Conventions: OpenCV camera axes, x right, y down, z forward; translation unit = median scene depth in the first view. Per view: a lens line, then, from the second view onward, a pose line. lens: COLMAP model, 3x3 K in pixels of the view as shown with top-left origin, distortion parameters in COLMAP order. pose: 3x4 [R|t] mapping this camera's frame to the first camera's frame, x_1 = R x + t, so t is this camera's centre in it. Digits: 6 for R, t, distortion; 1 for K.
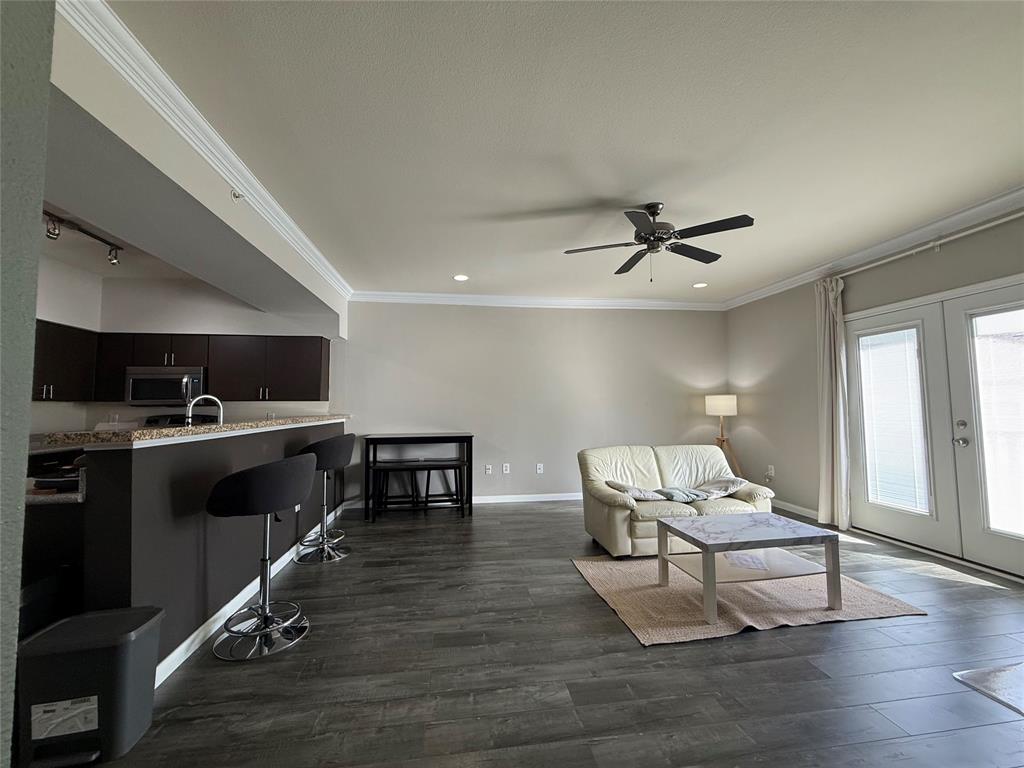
lens RADIAL K [[407.9, 0, 509.4], [0, 407.9, 384.1], [0, 0, 1]] dist [0.002003, 0.000432]
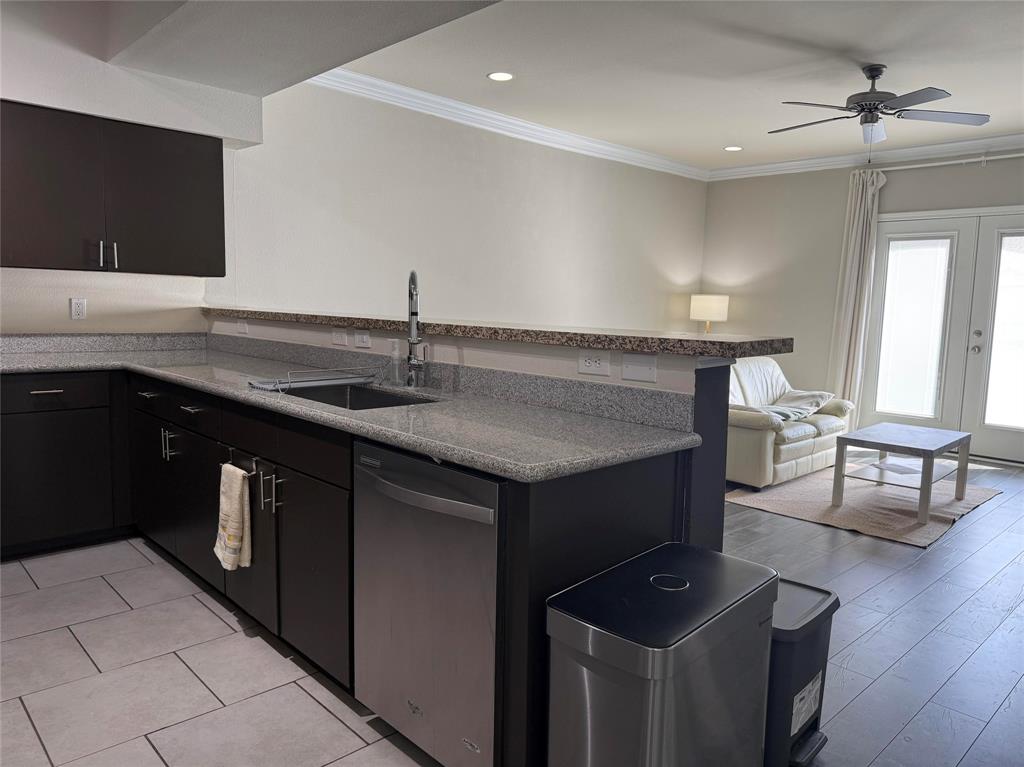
lens RADIAL K [[719.8, 0, 517.2], [0, 719.8, 381.7], [0, 0, 1]] dist [0.048105, -0.059542]
pose [[0.812763, -0.032082, 0.581711, -0.961963], [-0.067528, 0.986565, 0.148760, 0.017496], [-0.578668, -0.160189, 0.799677, 0.124247]]
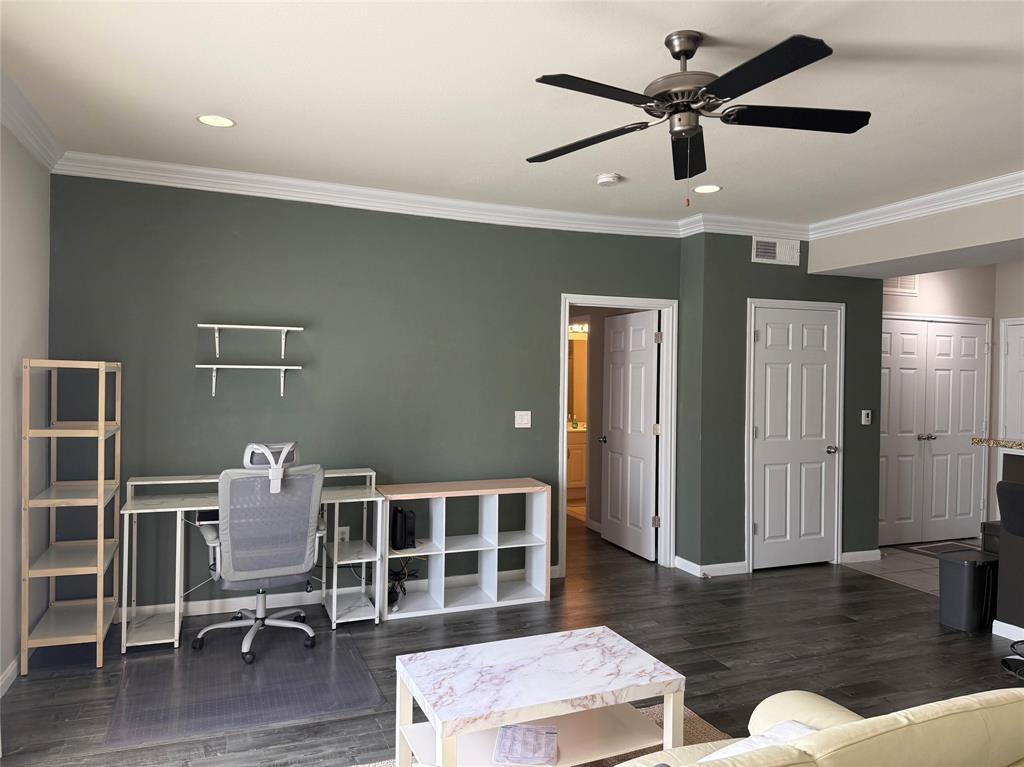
lens RADIAL K [[719.8, 0, 513.2], [0, 719.8, 380.7], [0, 0, 1]] dist [0.048105, -0.059542]
pose [[-0.971752, -0.001647, -0.235999, 0.654656], [0.009228, 0.998946, -0.044969, 0.006894], [0.235824, -0.045877, -0.970712, 1.543362]]
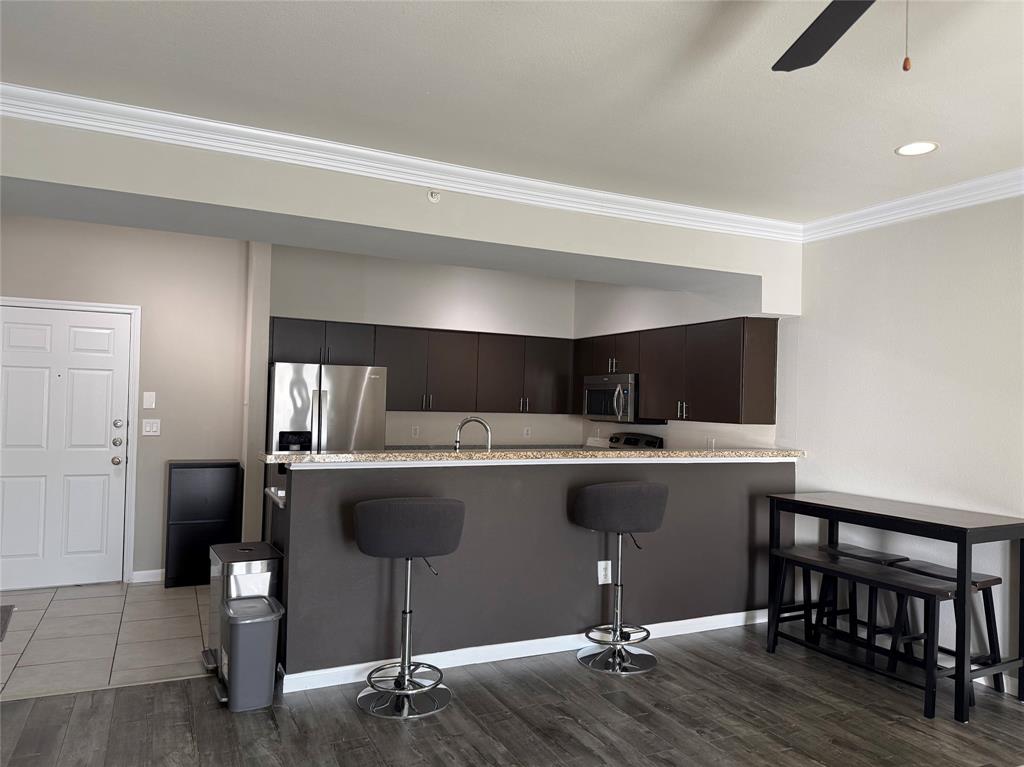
lens RADIAL K [[719.8, 0, 521.4], [0, 719.8, 383.5], [0, 0, 1]] dist [0.048105, -0.059542]
pose [[0.317723, -0.011621, -0.948112, 0.621971], [0.023699, 0.999710, -0.004311, -0.030442], [0.947887, -0.021100, 0.317906, 0.490905]]
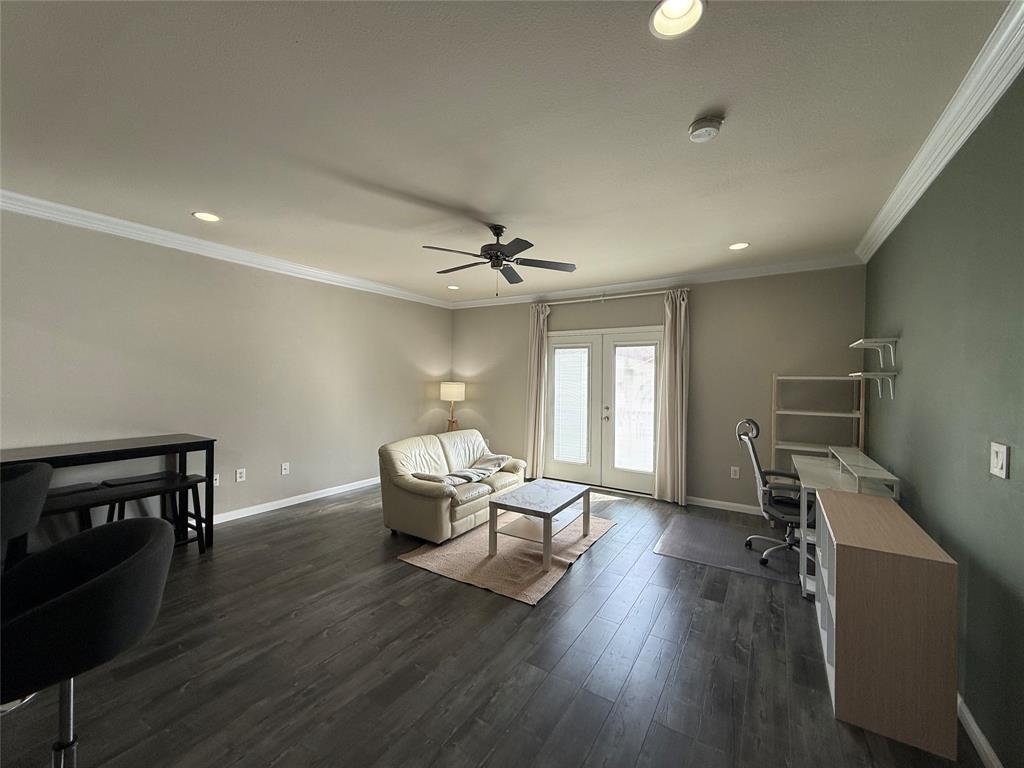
lens RADIAL K [[407.9, 0, 510.1], [0, 407.9, 382.0], [0, 0, 1]] dist [0.002003, 0.000432]
pose [[0.658160, 0.010421, 0.752806, -0.406200], [-0.058127, 0.997623, 0.037009, -0.047178], [-0.750631, -0.068116, 0.657201, 0.178783]]
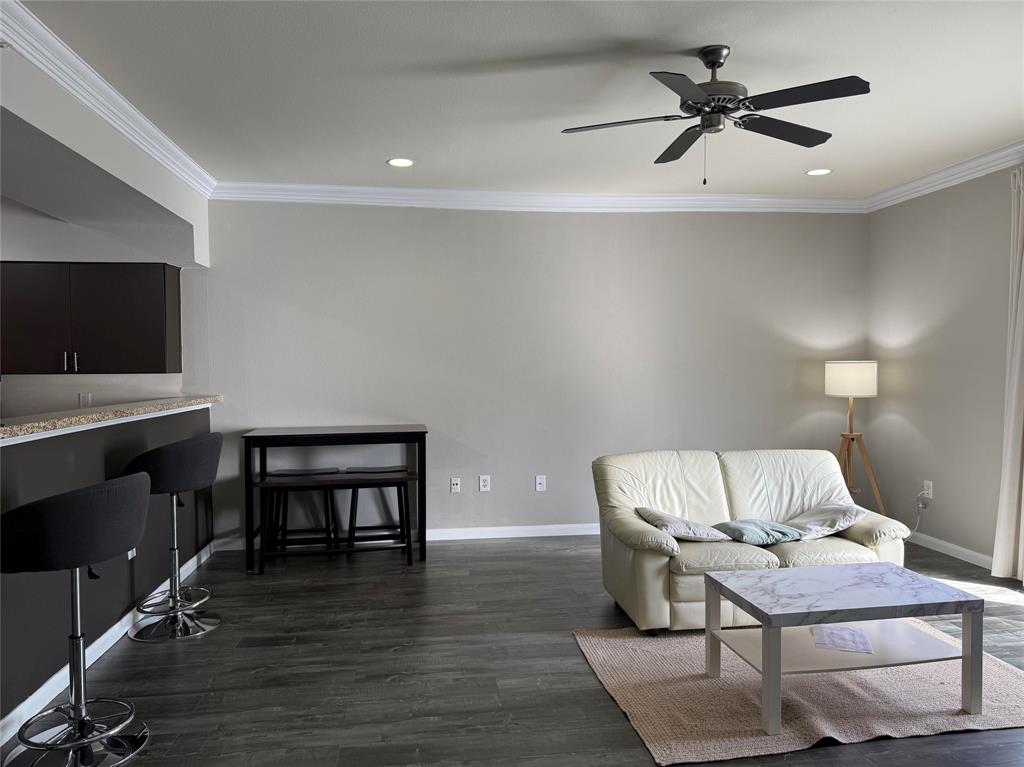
lens RADIAL K [[719.8, 0, 513.8], [0, 719.8, 387.9], [0, 0, 1]] dist [0.048105, -0.059542]
pose [[0.999988, 0.000336, -0.004839, 0.063125], [0.000080, 0.996322, 0.085691, -0.038820], [0.004850, -0.085691, 0.996310, -0.067023]]
